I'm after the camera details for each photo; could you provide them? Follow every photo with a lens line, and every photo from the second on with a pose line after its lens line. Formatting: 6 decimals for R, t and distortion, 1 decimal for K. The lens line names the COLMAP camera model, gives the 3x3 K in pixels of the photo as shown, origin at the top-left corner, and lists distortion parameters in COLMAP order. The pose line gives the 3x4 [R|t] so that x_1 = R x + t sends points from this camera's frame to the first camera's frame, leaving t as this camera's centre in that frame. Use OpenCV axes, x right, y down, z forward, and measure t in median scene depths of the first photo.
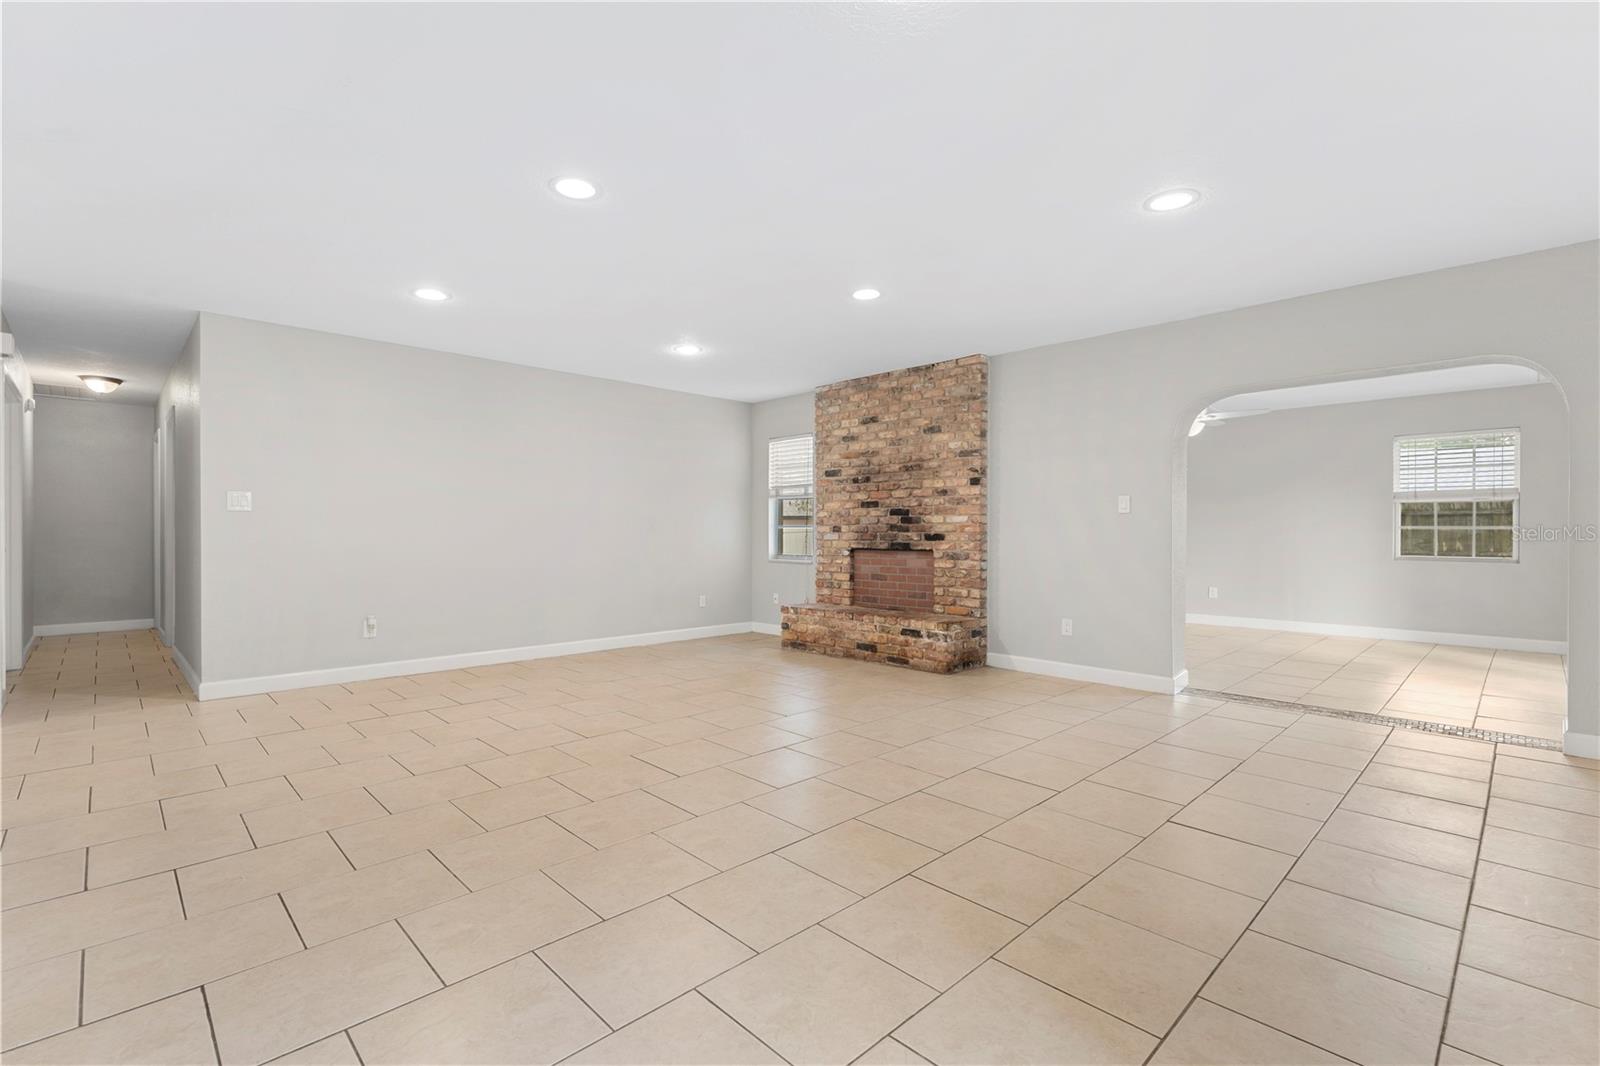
lens RADIAL K [[717.3, 0, 800.0], [0, 717.3, 533.0], [0, 0, 1]] dist [0.000959, 0.000064]
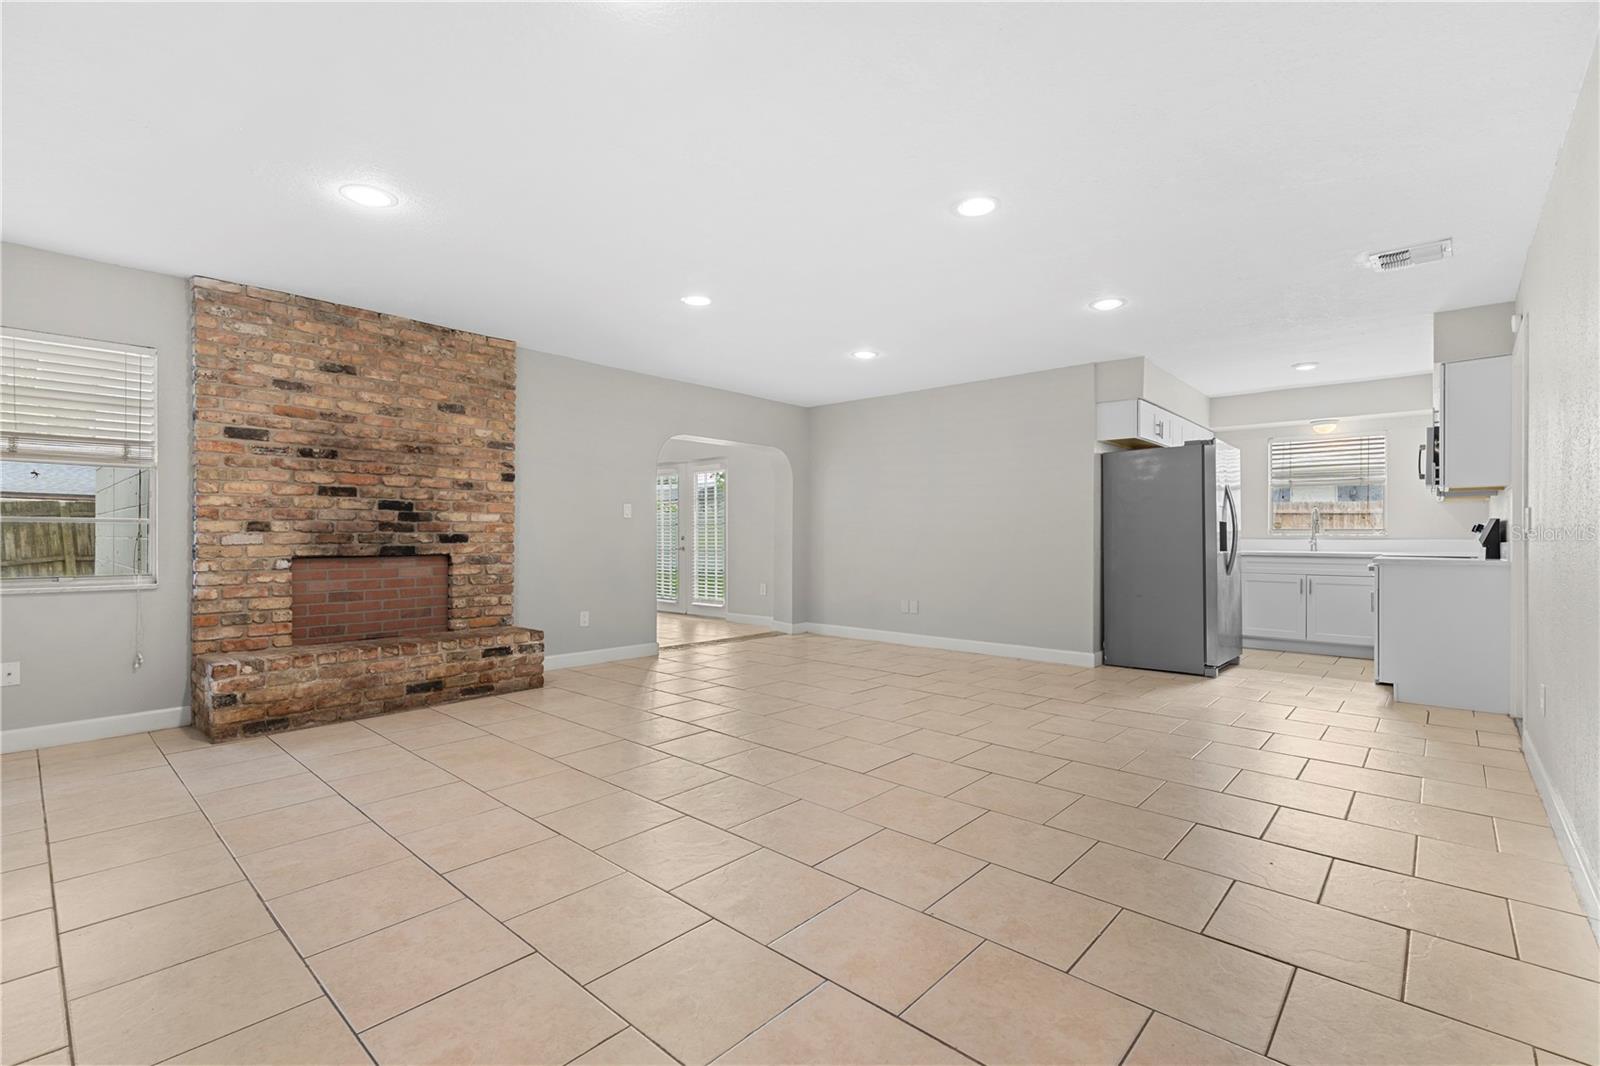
lens RADIAL K [[711.6, 0, 800.0], [0, 711.6, 533.0], [0, 0, 1]] dist [-0.001710, -0.000143]
pose [[-0.063221, 0.002514, 0.997996, -0.638856], [-0.002075, 0.999994, -0.002650, 0.000744], [-0.997997, -0.002239, -0.063216, 0.632879]]
